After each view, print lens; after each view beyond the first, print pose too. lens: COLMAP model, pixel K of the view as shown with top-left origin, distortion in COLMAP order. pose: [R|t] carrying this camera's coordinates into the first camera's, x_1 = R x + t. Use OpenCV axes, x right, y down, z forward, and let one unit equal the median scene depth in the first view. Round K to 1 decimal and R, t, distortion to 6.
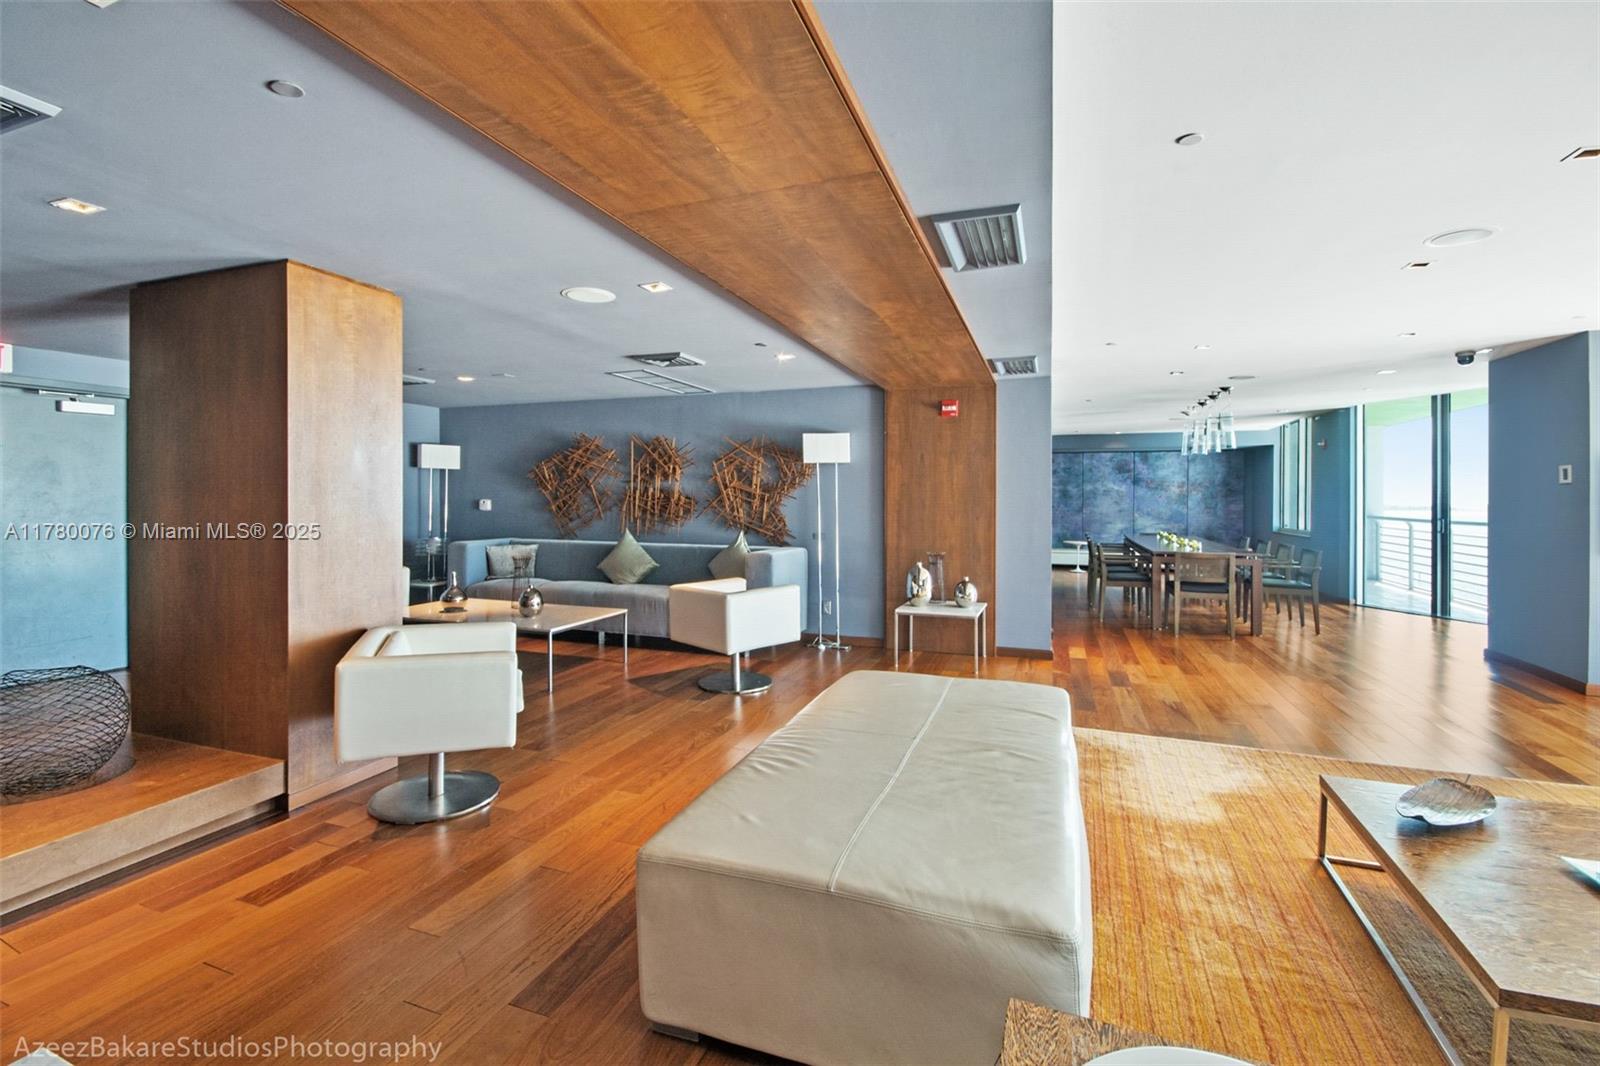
lens RADIAL K [[709.8, 0, 789.3], [0, 709.8, 502.5], [0, 0, 1]] dist [0.000352, -0.000192]
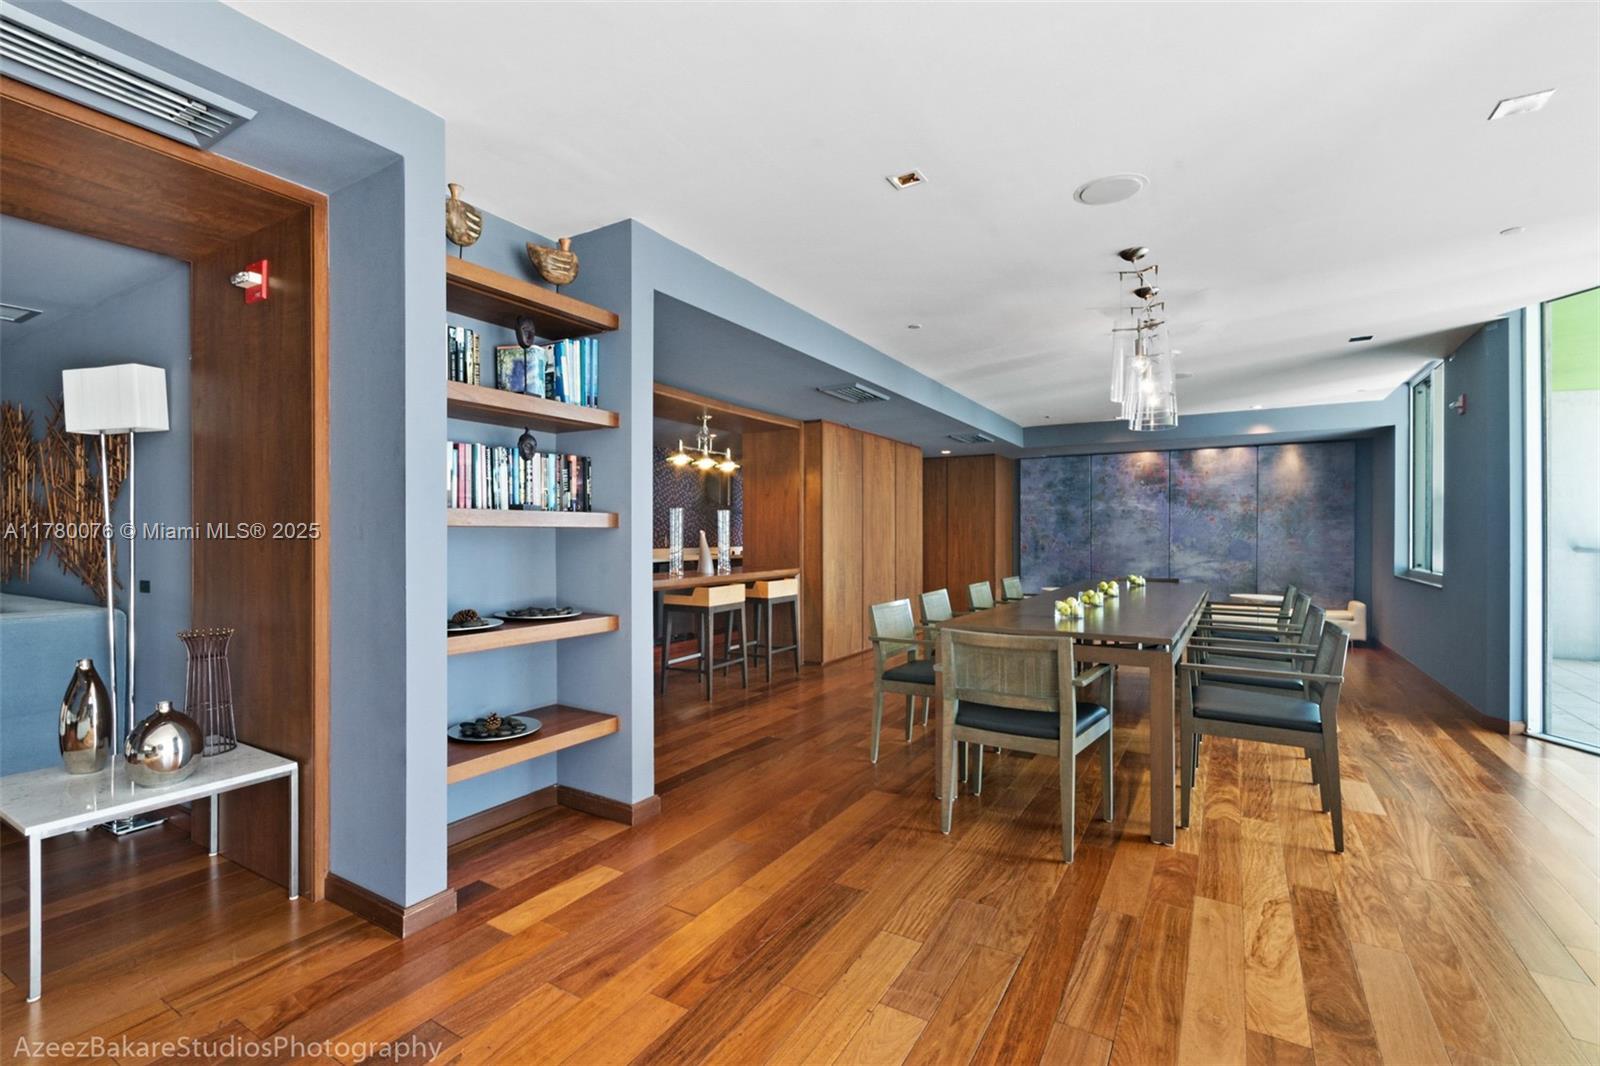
lens RADIAL K [[709.8, 0, 800.9], [0, 709.8, 535.4], [0, 0, 1]] dist [0.000352, -0.000192]
pose [[0.981113, -0.005717, -0.193351, 0.284814], [0.004634, 0.999971, -0.006055, 0.008607], [0.193380, 0.005045, 0.981111, 0.302649]]
